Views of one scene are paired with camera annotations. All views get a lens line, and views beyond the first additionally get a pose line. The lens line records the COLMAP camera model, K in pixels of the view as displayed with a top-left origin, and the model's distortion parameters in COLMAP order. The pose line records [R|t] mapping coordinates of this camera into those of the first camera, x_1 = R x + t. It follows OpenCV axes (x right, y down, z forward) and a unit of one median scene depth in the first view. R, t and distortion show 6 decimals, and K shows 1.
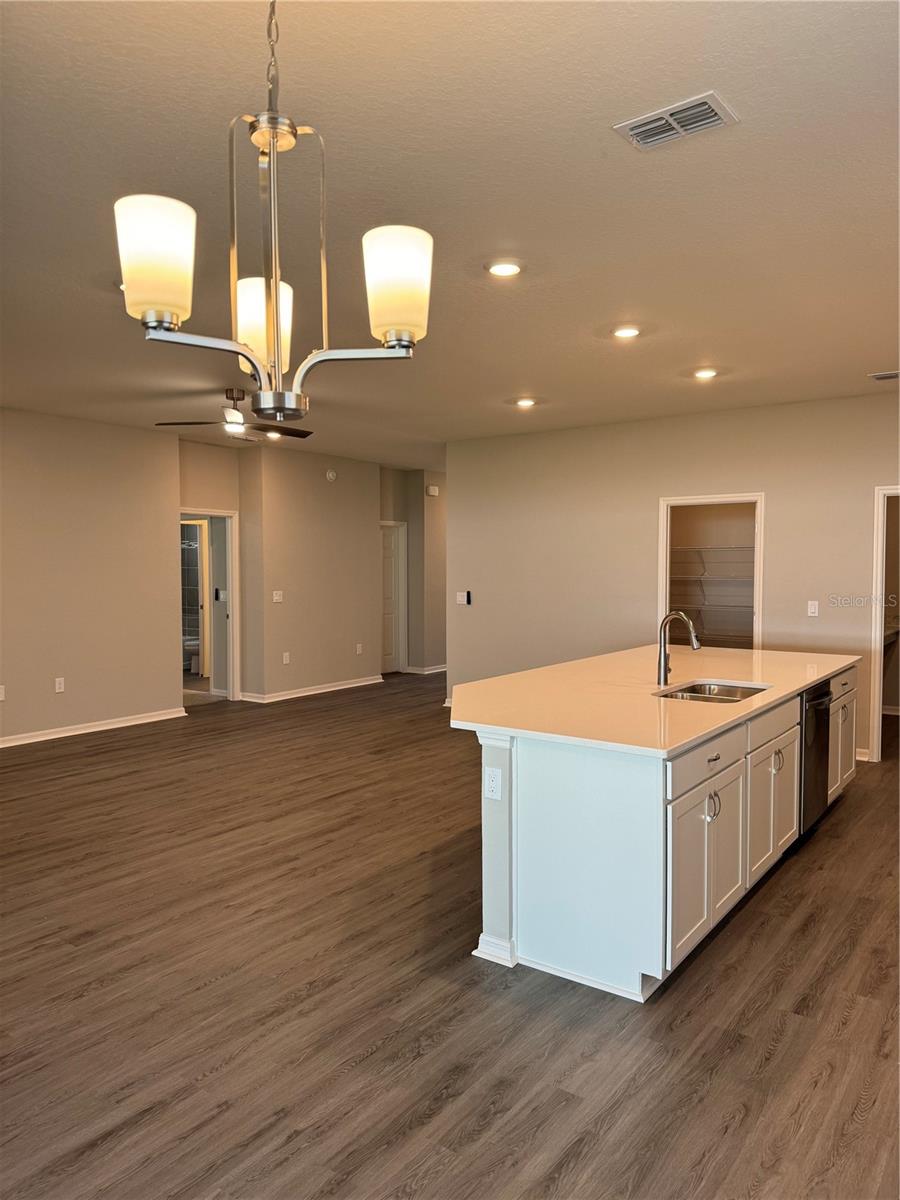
lens RADIAL K [[843.9, 0, 451.7], [0, 843.9, 590.5], [0, 0, 1]] dist [0.049135, -0.051107]
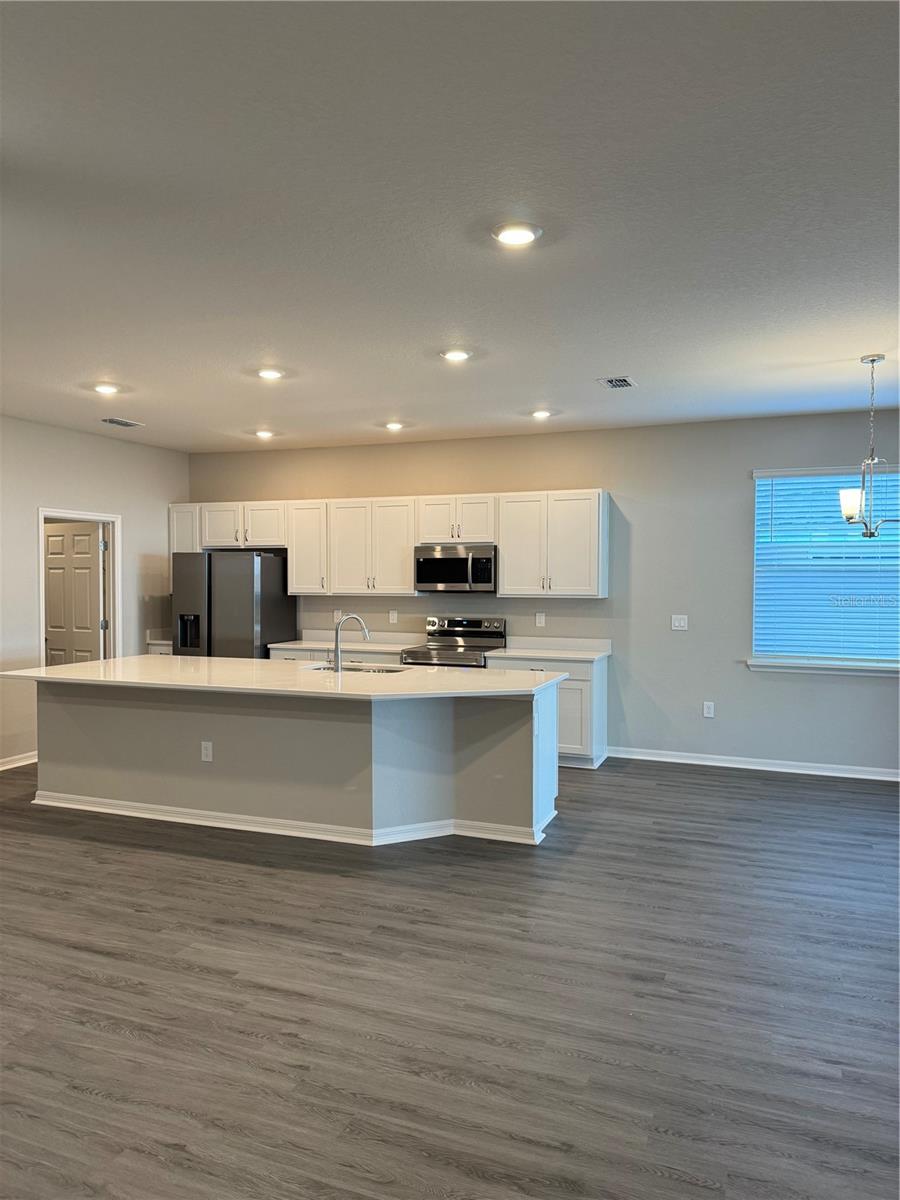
lens RADIAL K [[843.9, 0, 439.4], [0, 843.9, 595.5], [0, 0, 1]] dist [0.049135, -0.051107]
pose [[-0.238143, -0.020792, 0.971008, -1.120962], [0.037244, 0.998840, 0.030522, -0.041111], [-0.970516, 0.043433, -0.237092, 1.252242]]
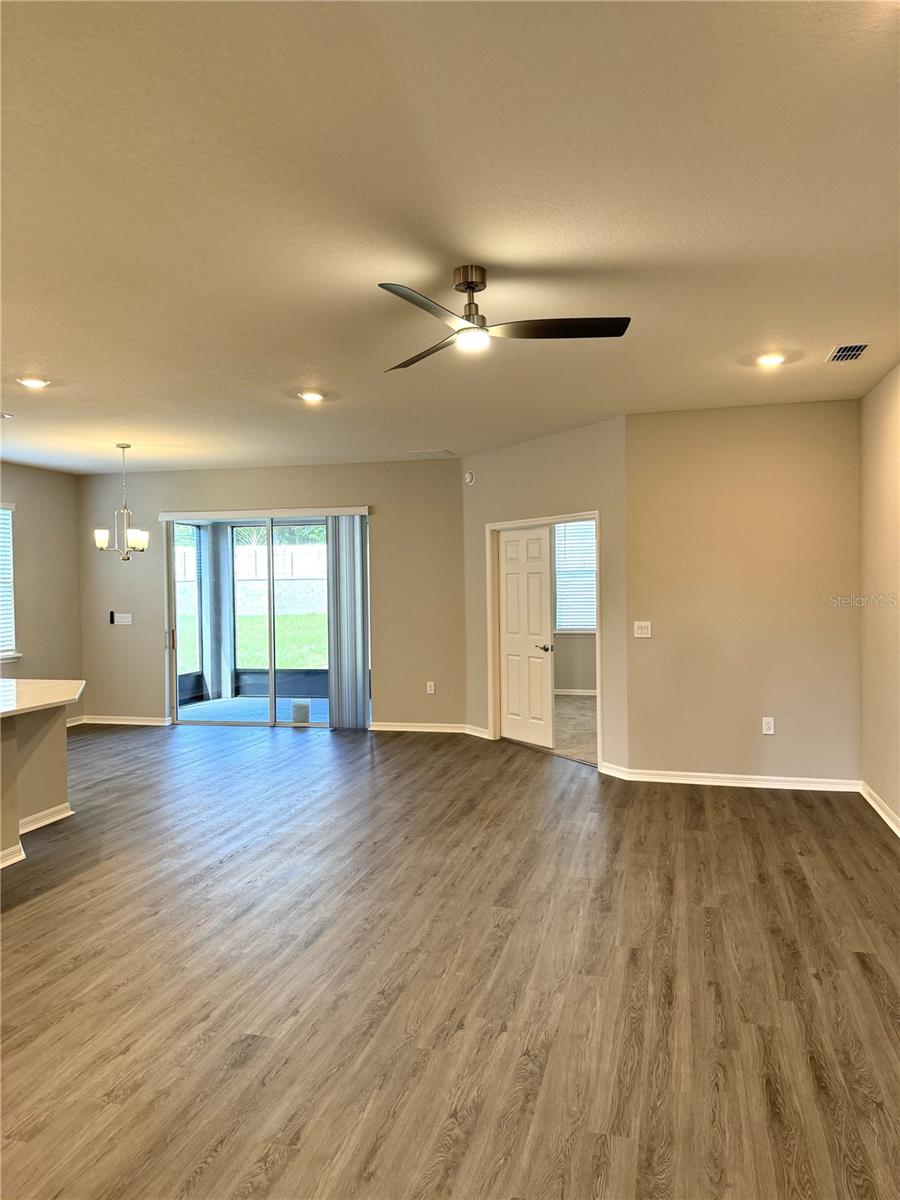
lens RADIAL K [[843.9, 0, 459.3], [0, 843.9, 604.8], [0, 0, 1]] dist [0.049135, -0.051107]
pose [[-0.930503, 0.021757, -0.365637, -0.066401], [-0.001297, 0.998032, 0.062686, -0.085838], [0.366282, 0.058803, -0.928644, 2.409006]]
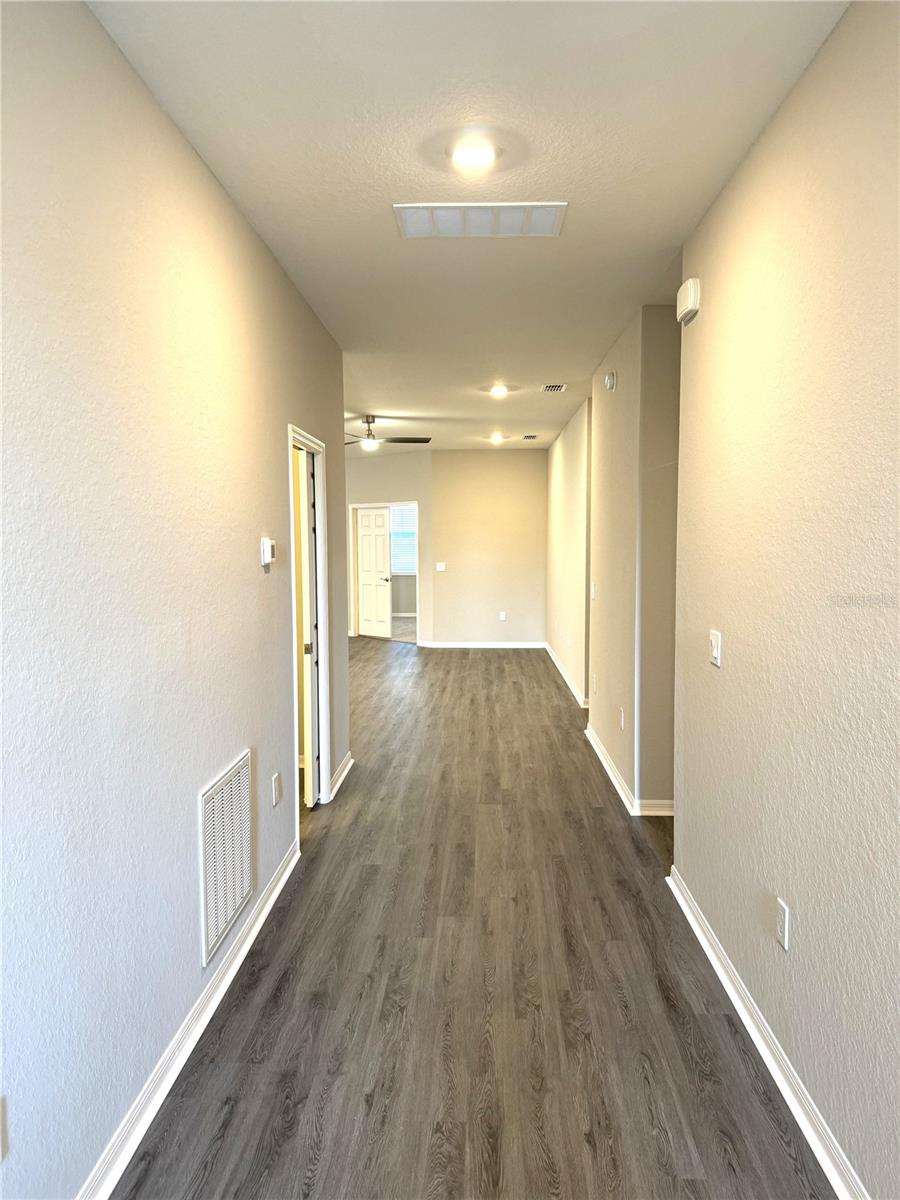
lens RADIAL K [[843.9, 0, 451.8], [0, 843.9, 604.3], [0, 0, 1]] dist [0.049135, -0.051107]
pose [[-0.834121, 0.045545, -0.549698, 0.636247], [-0.018594, 0.993697, 0.110548, -0.137659], [0.551268, 0.102431, -0.828017, 3.550998]]
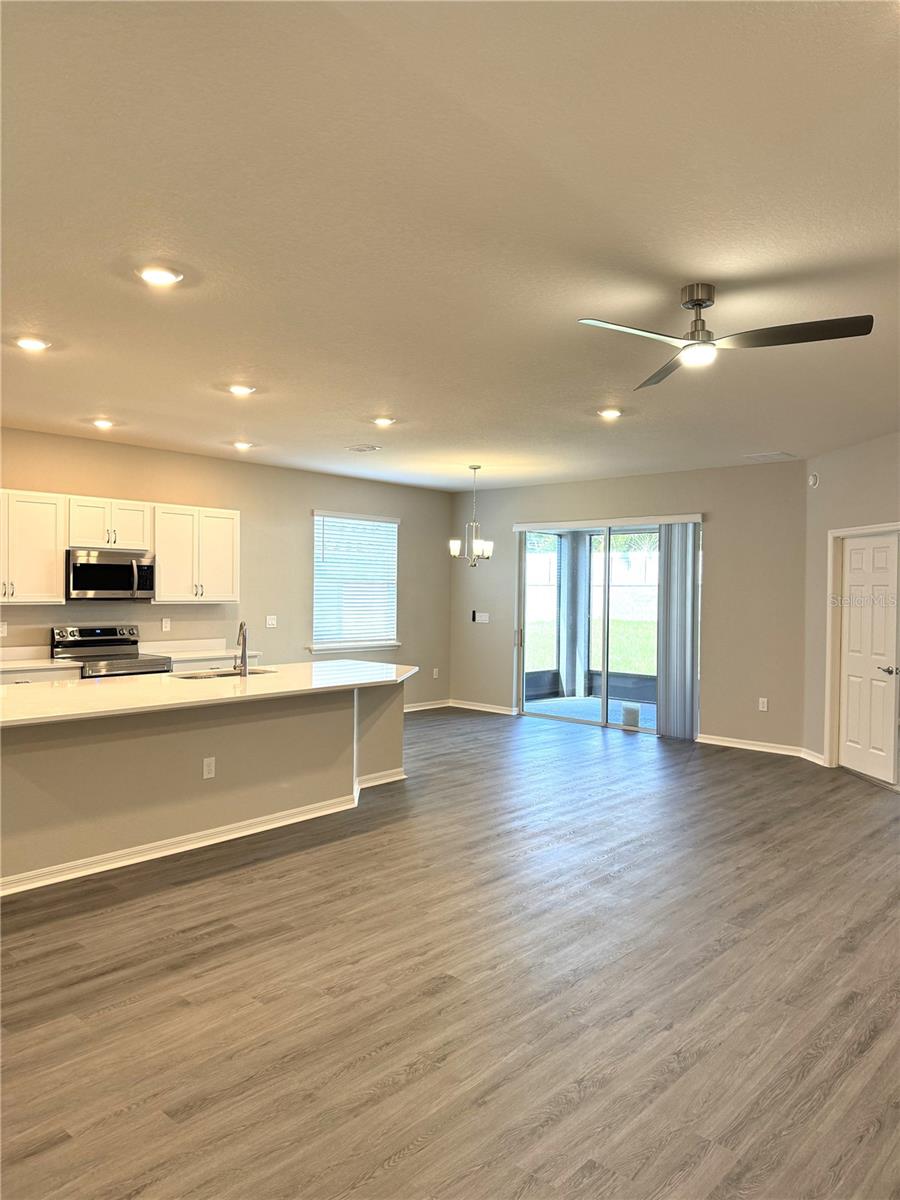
lens RADIAL K [[843.9, 0, 454.0], [0, 843.9, 603.6], [0, 0, 1]] dist [0.049135, -0.051107]
pose [[-0.994548, -0.014813, 0.103219, -0.246149], [-0.008909, 0.998310, 0.057421, -0.092952], [-0.103895, 0.056188, -0.993000, 2.512936]]
